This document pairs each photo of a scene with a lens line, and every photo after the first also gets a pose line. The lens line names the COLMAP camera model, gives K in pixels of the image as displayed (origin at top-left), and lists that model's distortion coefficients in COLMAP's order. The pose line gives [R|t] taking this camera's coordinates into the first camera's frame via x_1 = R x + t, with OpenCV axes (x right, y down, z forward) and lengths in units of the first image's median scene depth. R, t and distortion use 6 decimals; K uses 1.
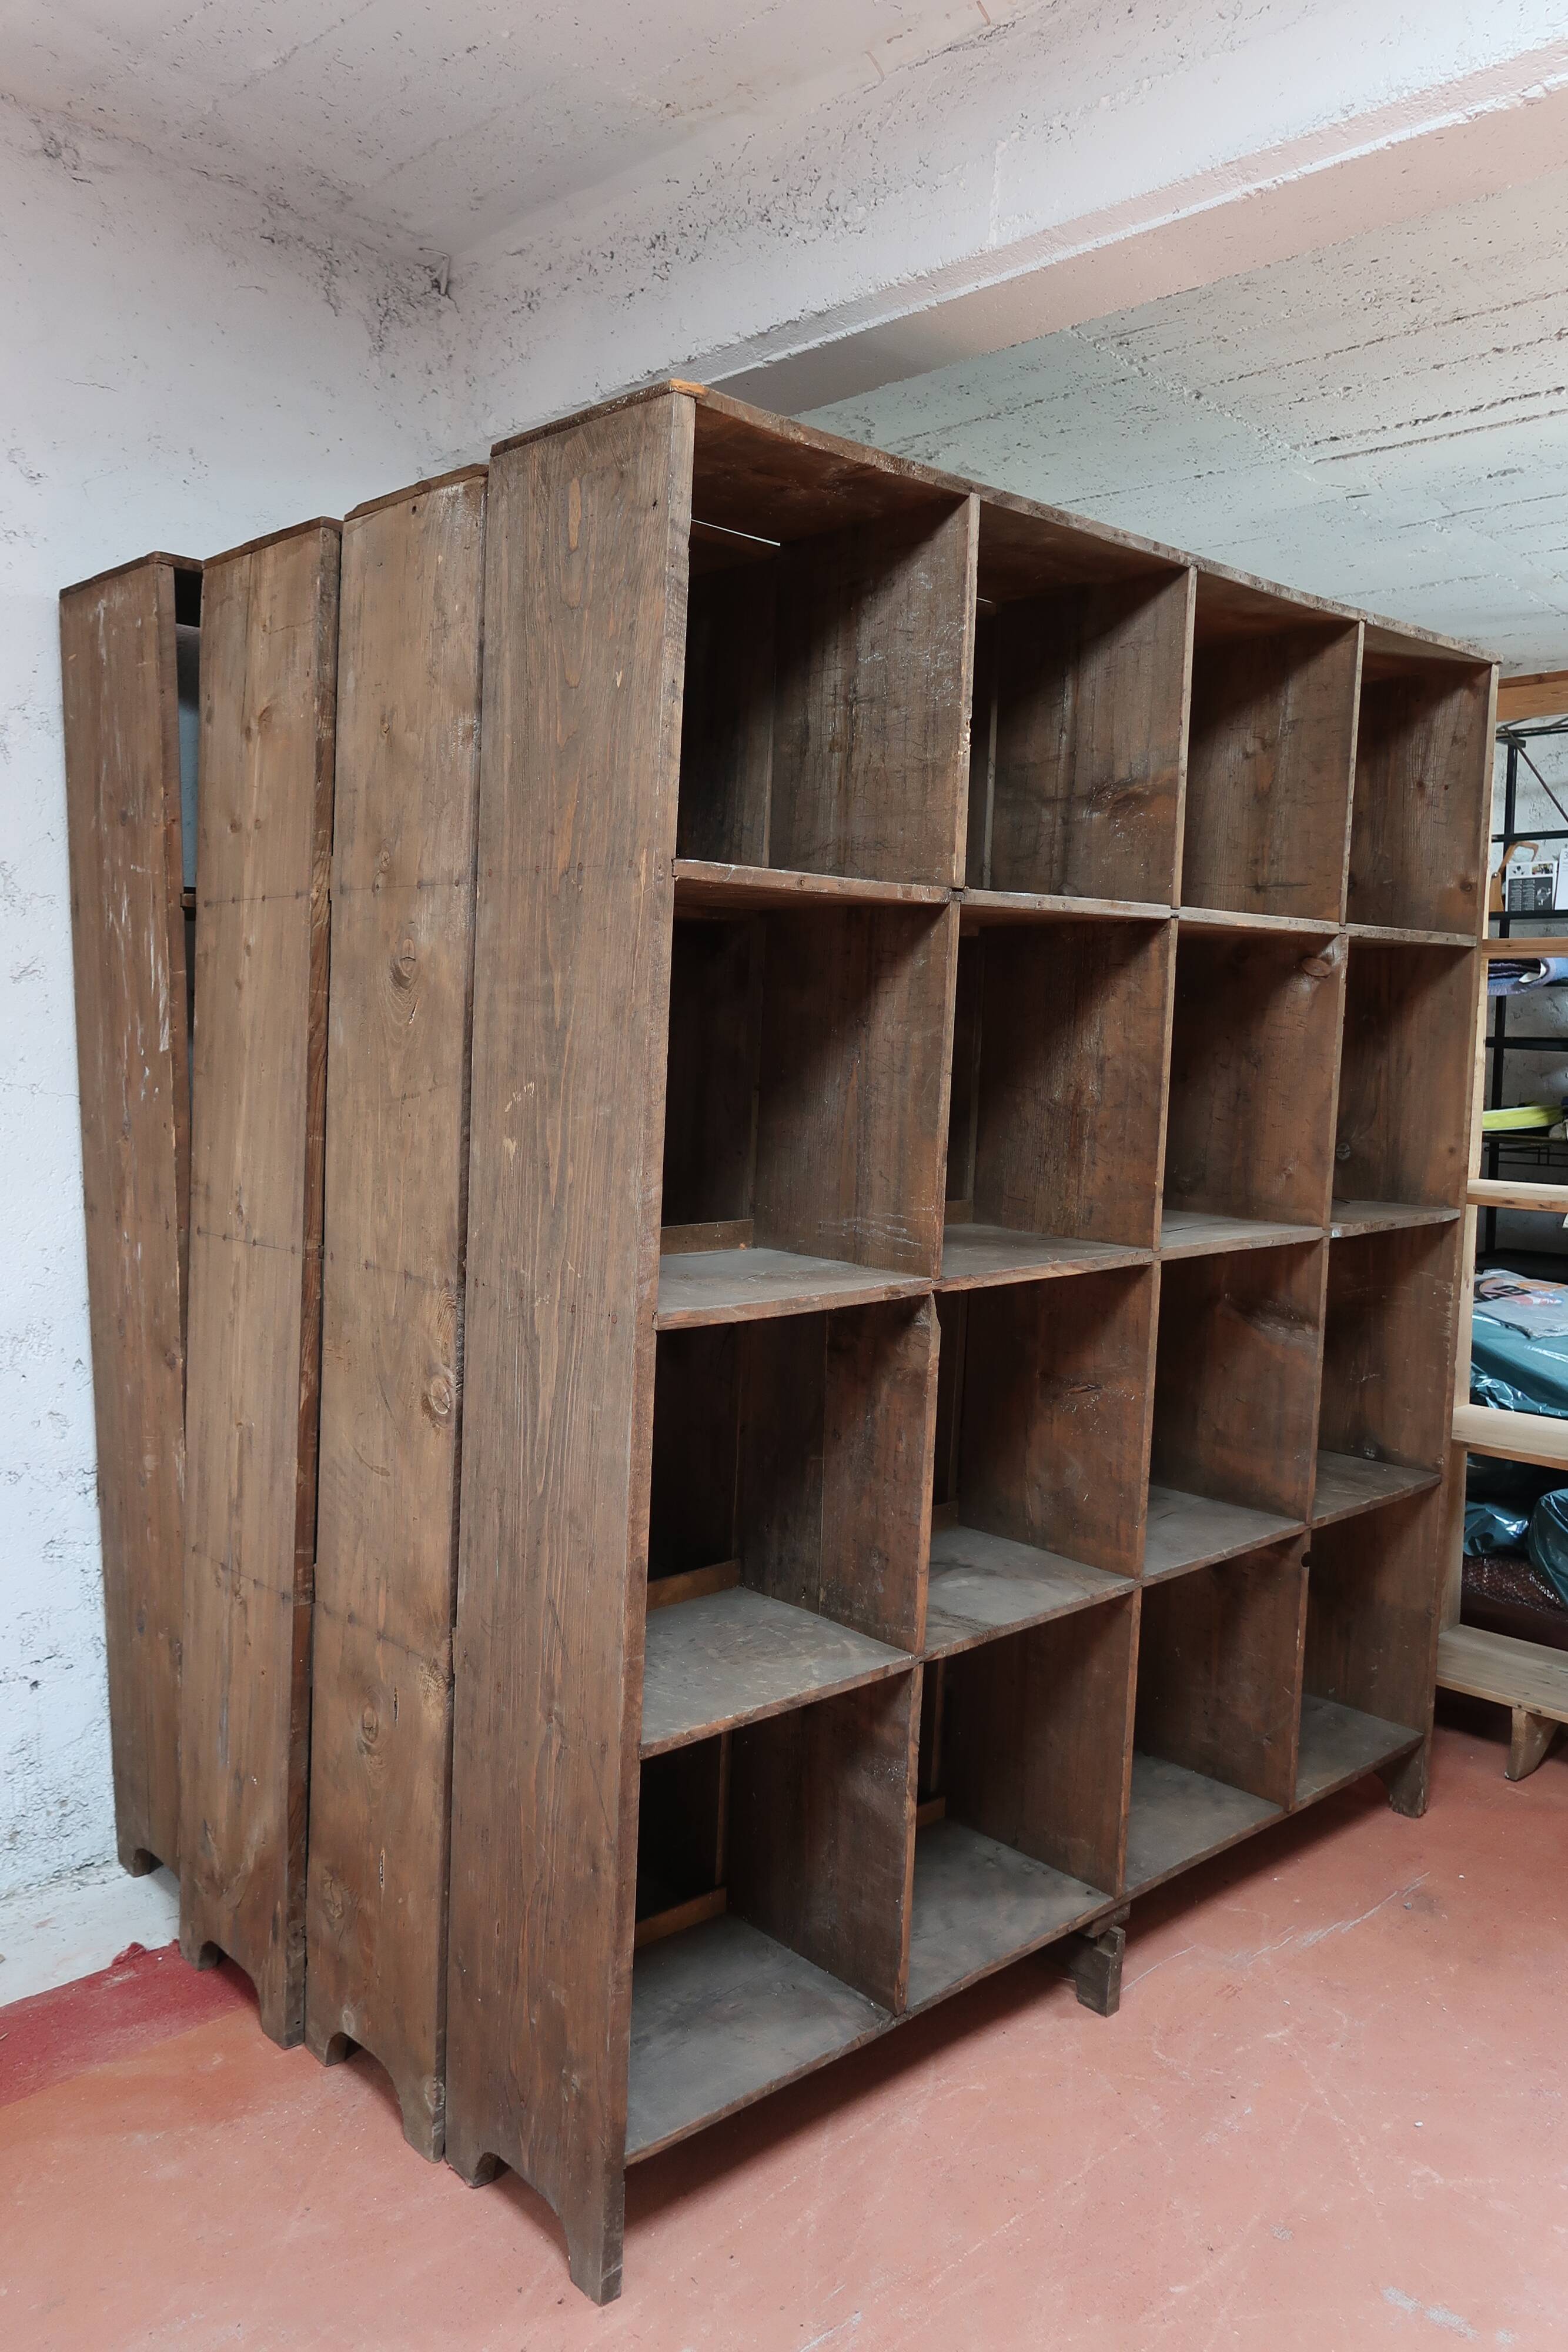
lens RADIAL K [[1905.0, 0, 784.0], [0, 1905.0, 1176.0], [0, 0, 1]] dist [0.005745, -0.001107]
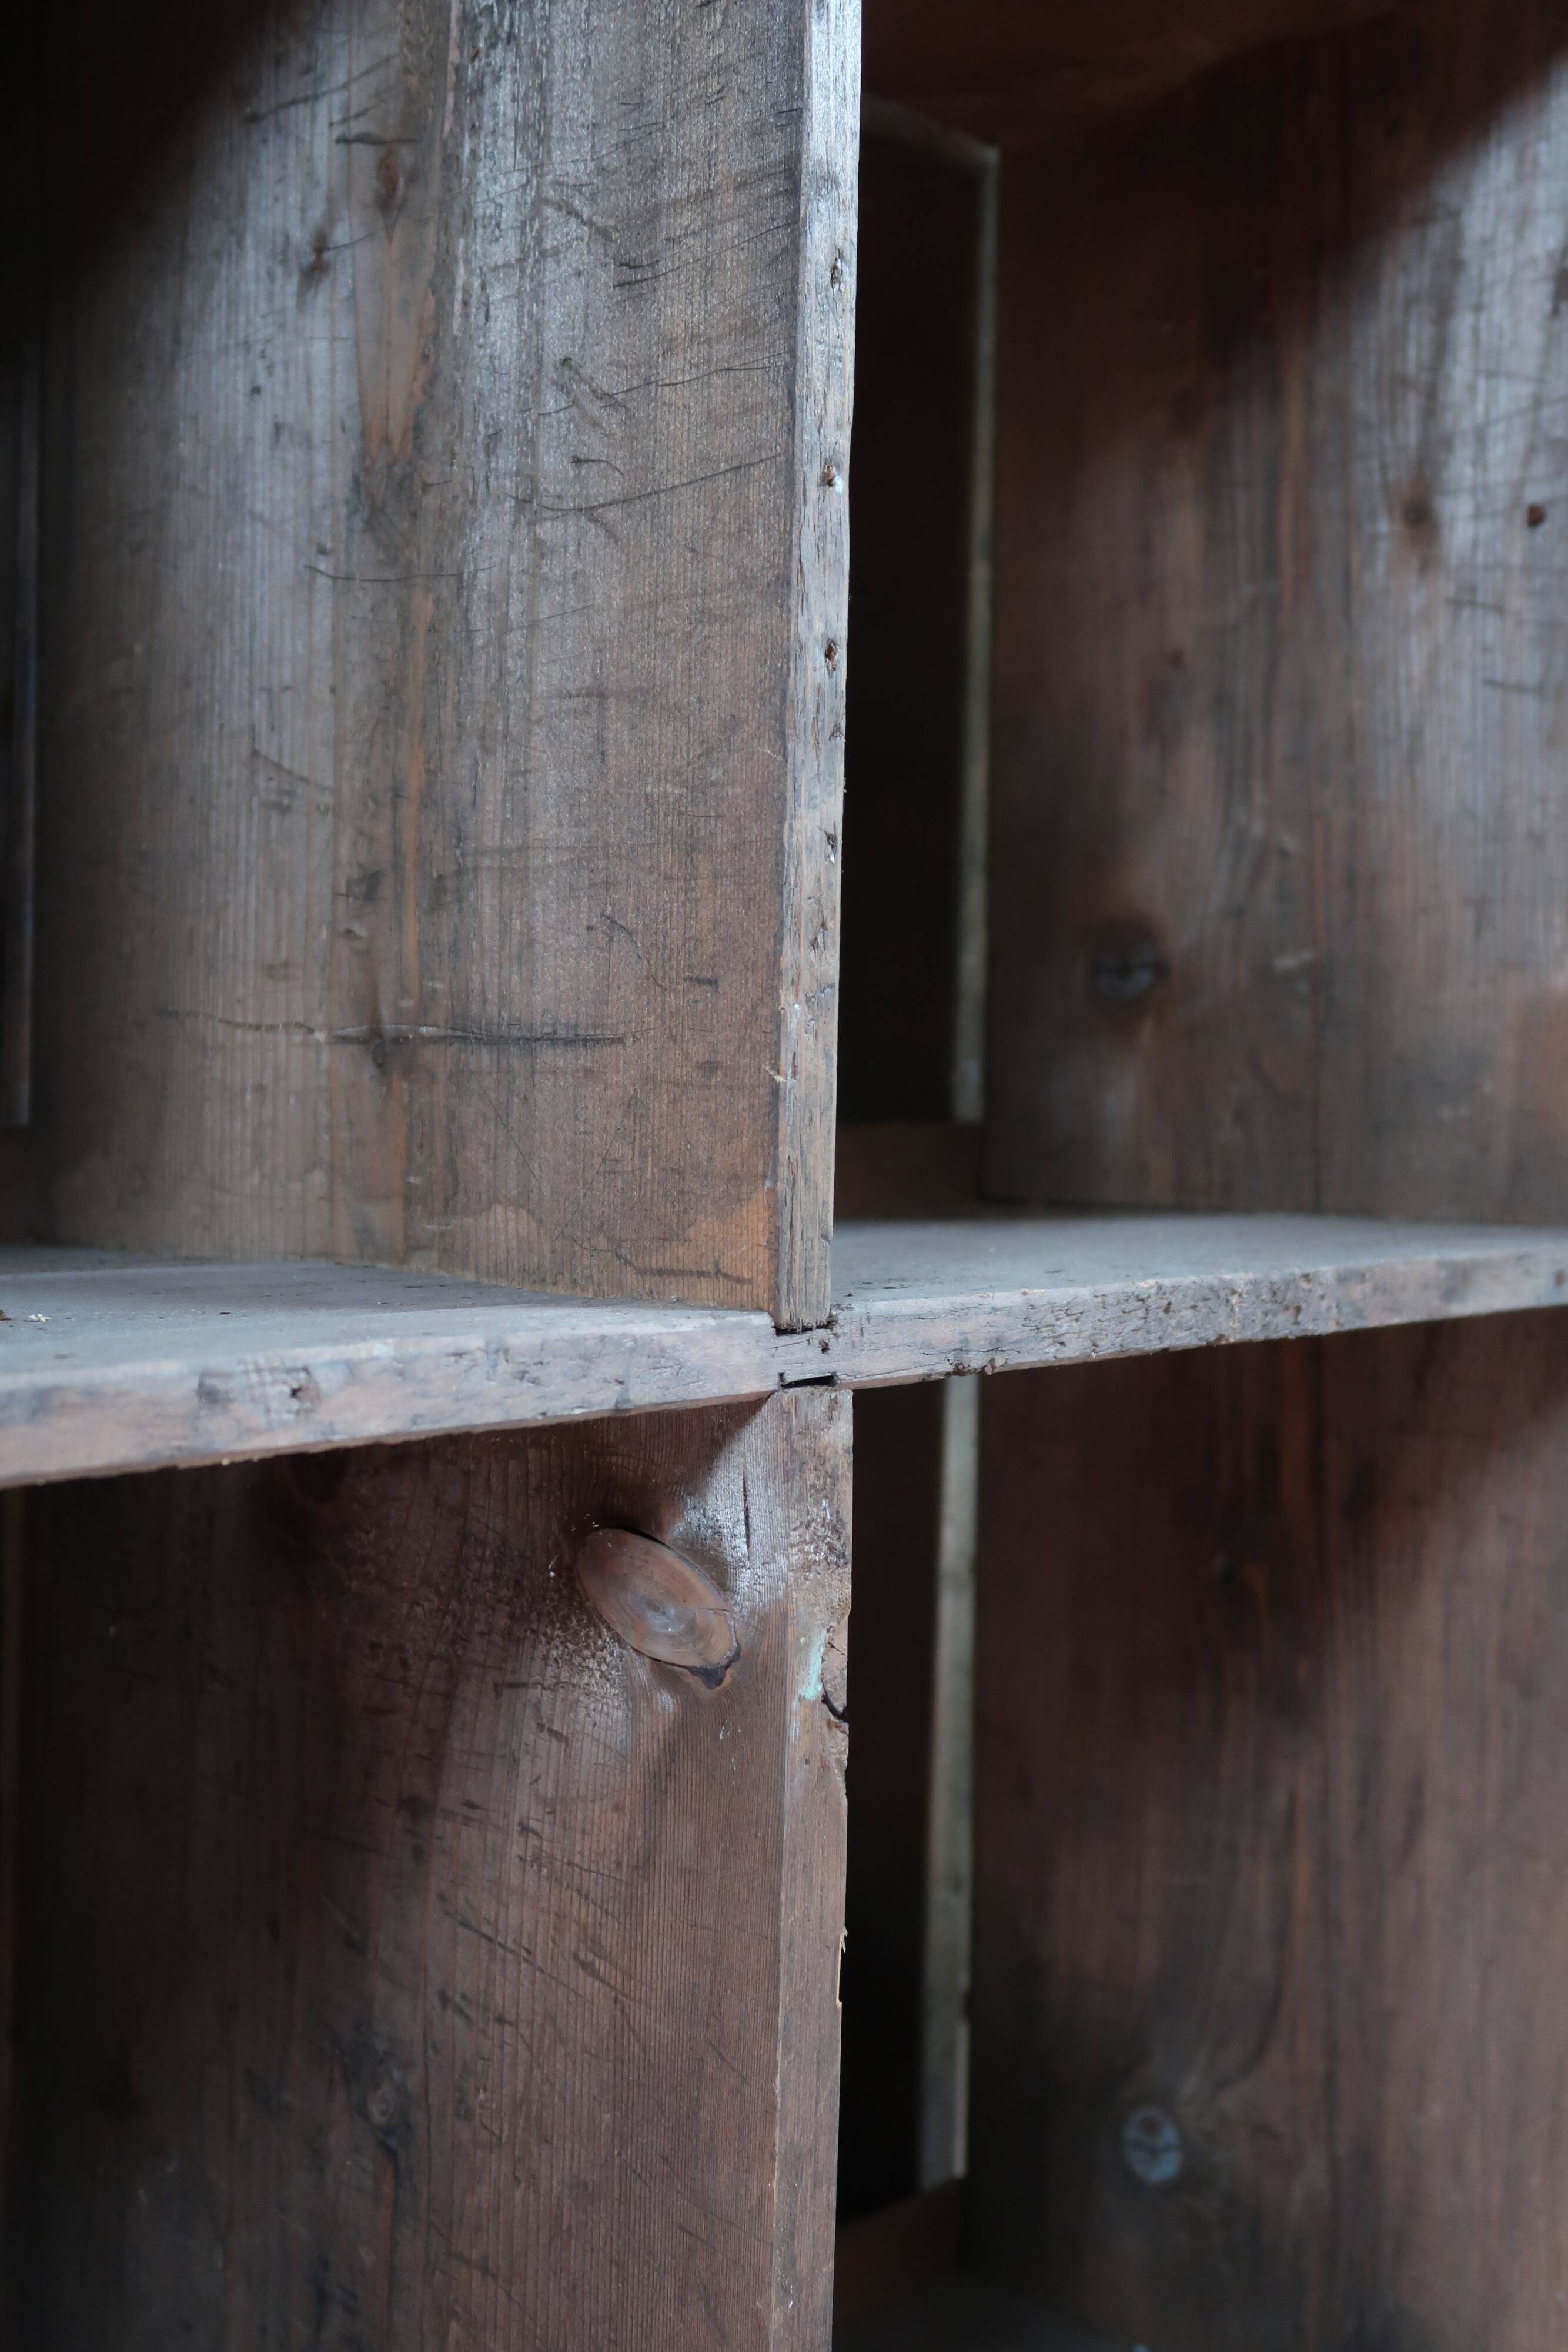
lens RADIAL K [[2712.1, 0, 784.0], [0, 2712.1, 1176.0], [0, 0, 1]] dist [0.001599, -0.007131]
pose [[0.999372, -0.018459, 0.030248, 0.274034], [0.019998, 0.998479, -0.051376, -0.126828], [-0.029253, 0.051948, 0.998221, 0.763039]]
